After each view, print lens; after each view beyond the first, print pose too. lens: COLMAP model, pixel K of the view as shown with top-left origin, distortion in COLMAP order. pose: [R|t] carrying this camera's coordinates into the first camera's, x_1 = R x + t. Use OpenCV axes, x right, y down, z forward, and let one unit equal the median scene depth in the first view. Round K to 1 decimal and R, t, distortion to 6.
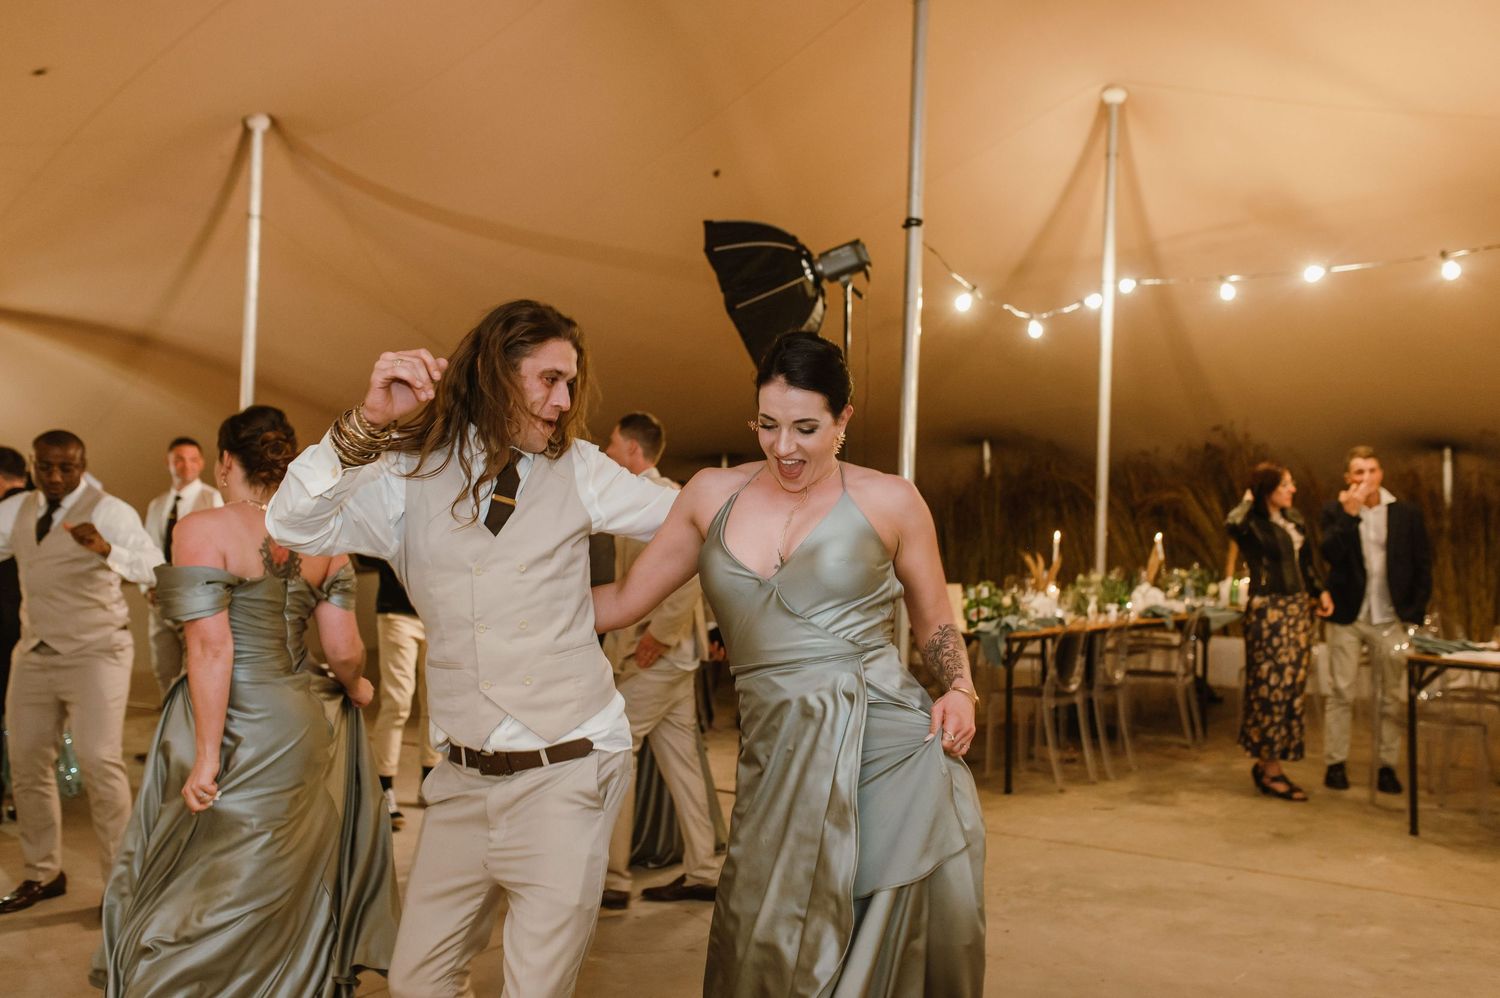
lens RADIAL K [[1421.9, 0, 752.3], [0, 1421.9, 495.4], [0, 0, 1]] dist [0.024839, 0.000000]
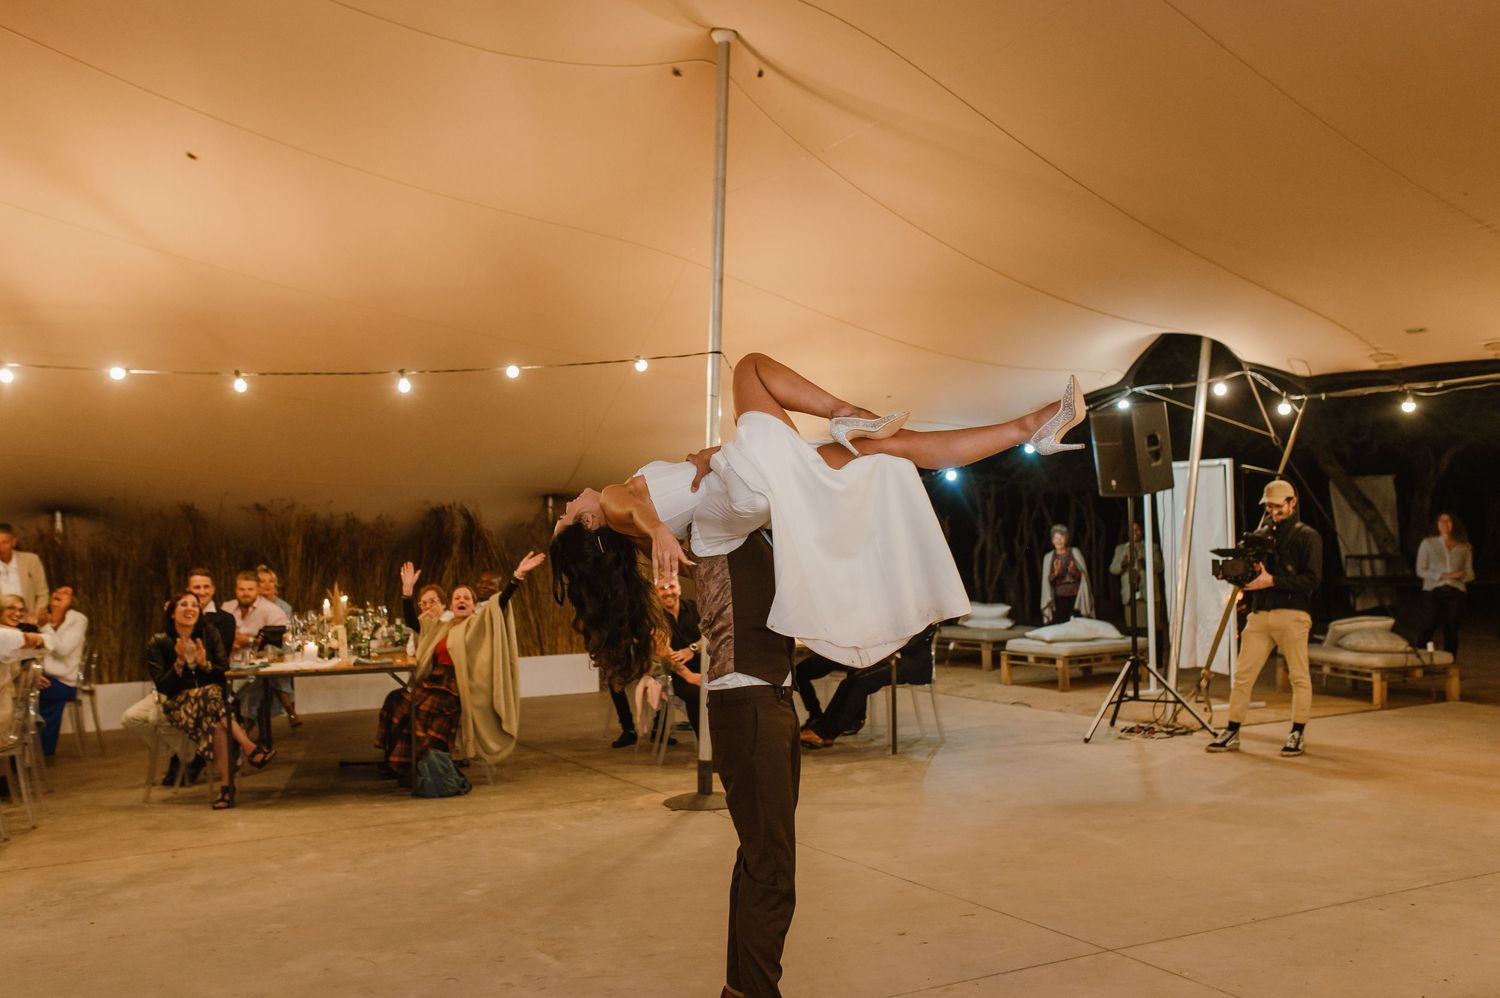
lens RADIAL K [[1421.9, 0, 745.4], [0, 1421.9, 495.9], [0, 0, 1]] dist [0.024839, 0.000000]
pose [[0.468006, 0.009350, 0.883676, -0.392334], [0.024704, 0.999415, -0.023658, -0.007145], [-0.883380, 0.032903, 0.467502, -0.040924]]
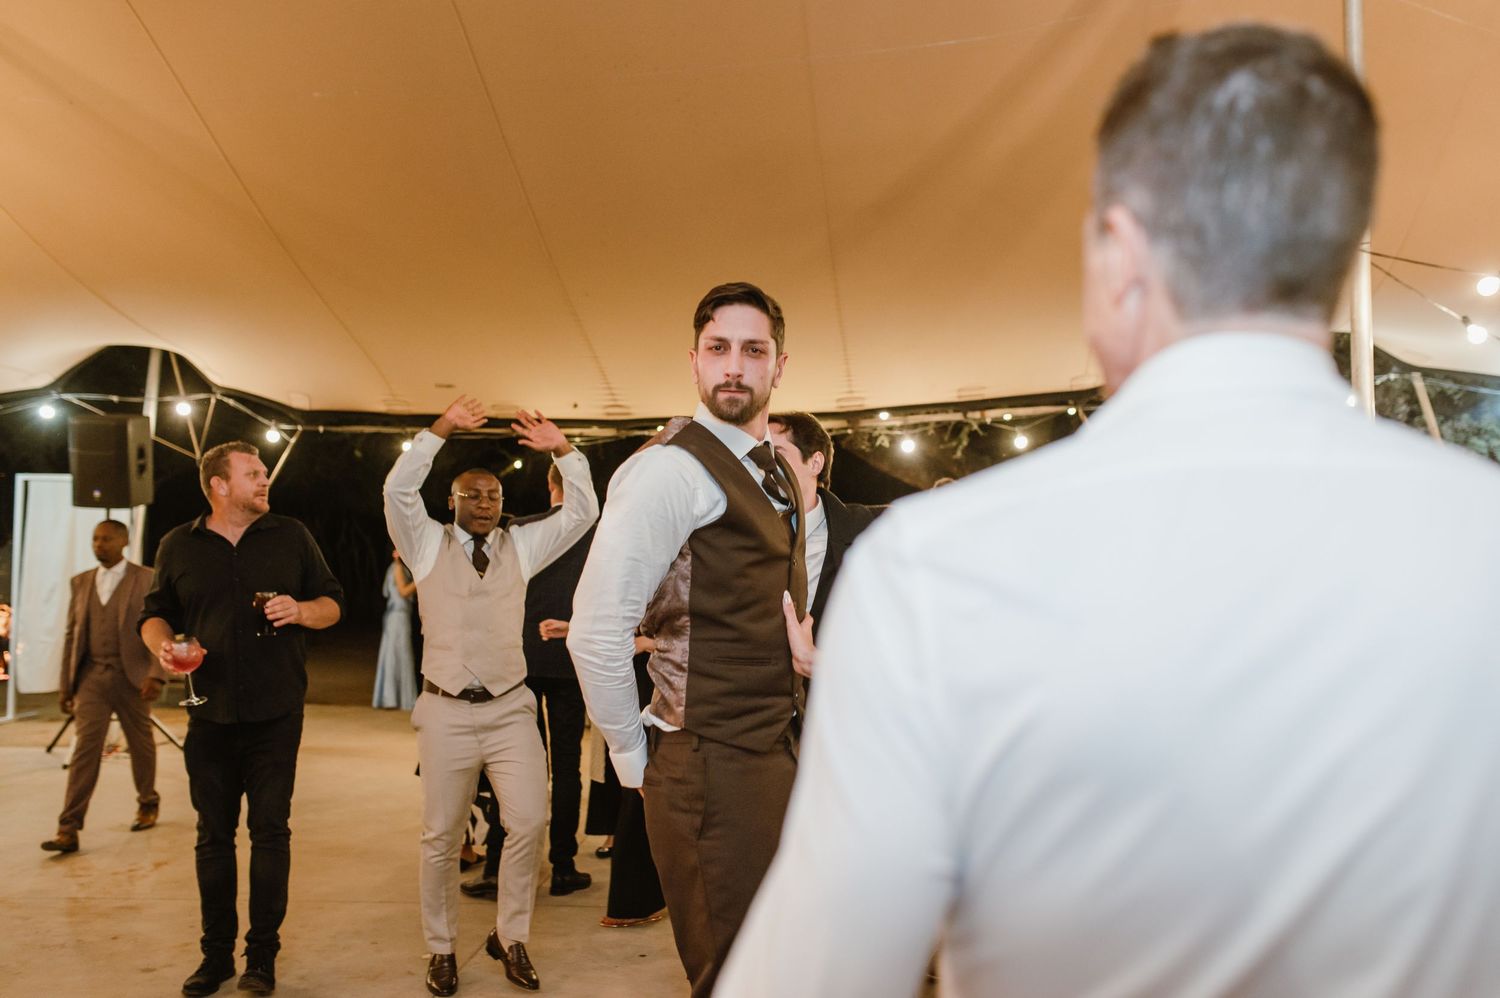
lens RADIAL K [[1421.9, 0, 743.1], [0, 1421.9, 496.9], [0, 0, 1]] dist [0.024839, 0.000000]
pose [[-0.484887, 0.024173, 0.874242, -0.447367], [-0.014613, 0.999254, -0.035735, -0.003051], [-0.874454, -0.030102, -0.484173, 0.386366]]
